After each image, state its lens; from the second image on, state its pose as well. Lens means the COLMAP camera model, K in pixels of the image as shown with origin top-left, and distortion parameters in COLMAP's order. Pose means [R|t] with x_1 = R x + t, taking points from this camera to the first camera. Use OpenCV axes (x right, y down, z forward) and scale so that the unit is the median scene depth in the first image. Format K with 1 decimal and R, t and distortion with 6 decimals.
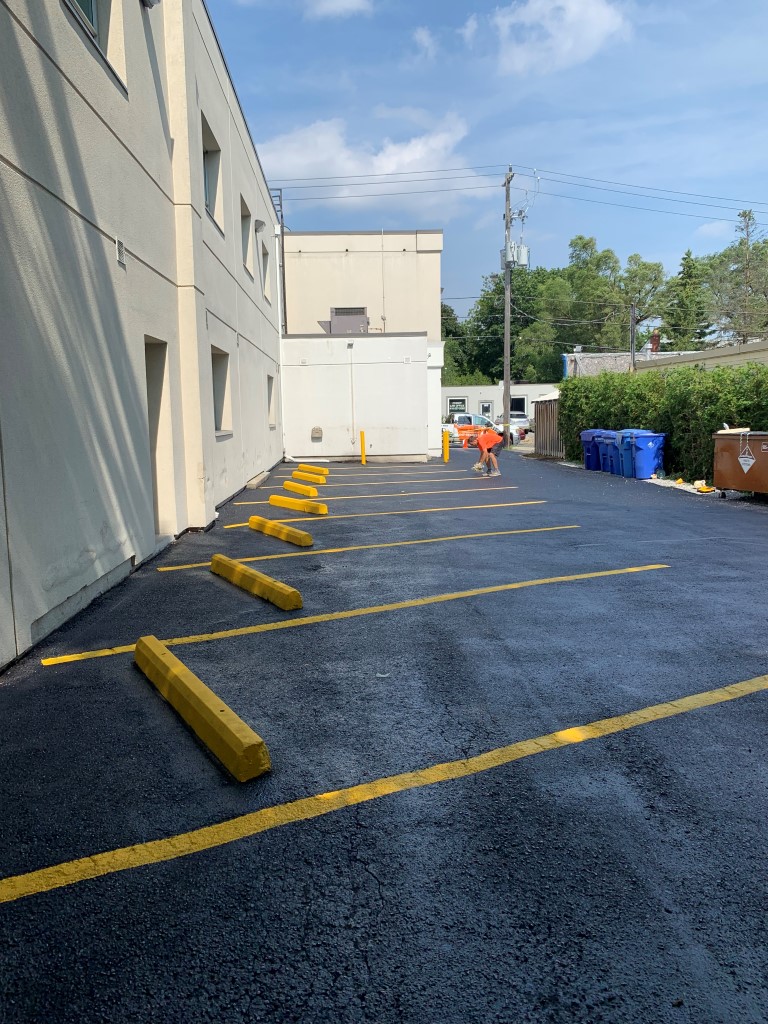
lens RADIAL K [[775.0, 0, 384.0], [0, 775.0, 512.0], [0, 0, 1]] dist [0.088564, -0.161571]
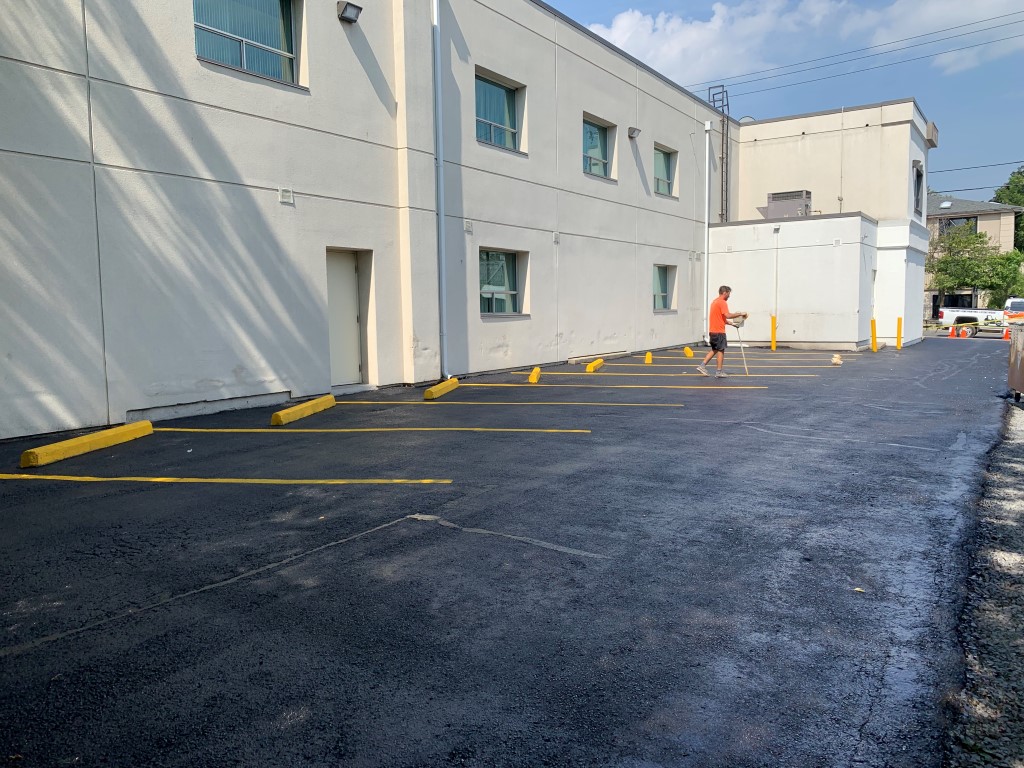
lens RADIAL K [[782.3, 0, 512.0], [0, 782.3, 384.0], [0, 0, 1]] dist [0.000578, -0.007384]
pose [[0.815251, 0.060565, -0.575931, 0.257548], [-0.070818, 0.997478, 0.004649, 0.000502], [0.574761, 0.036996, 0.817485, -0.000937]]
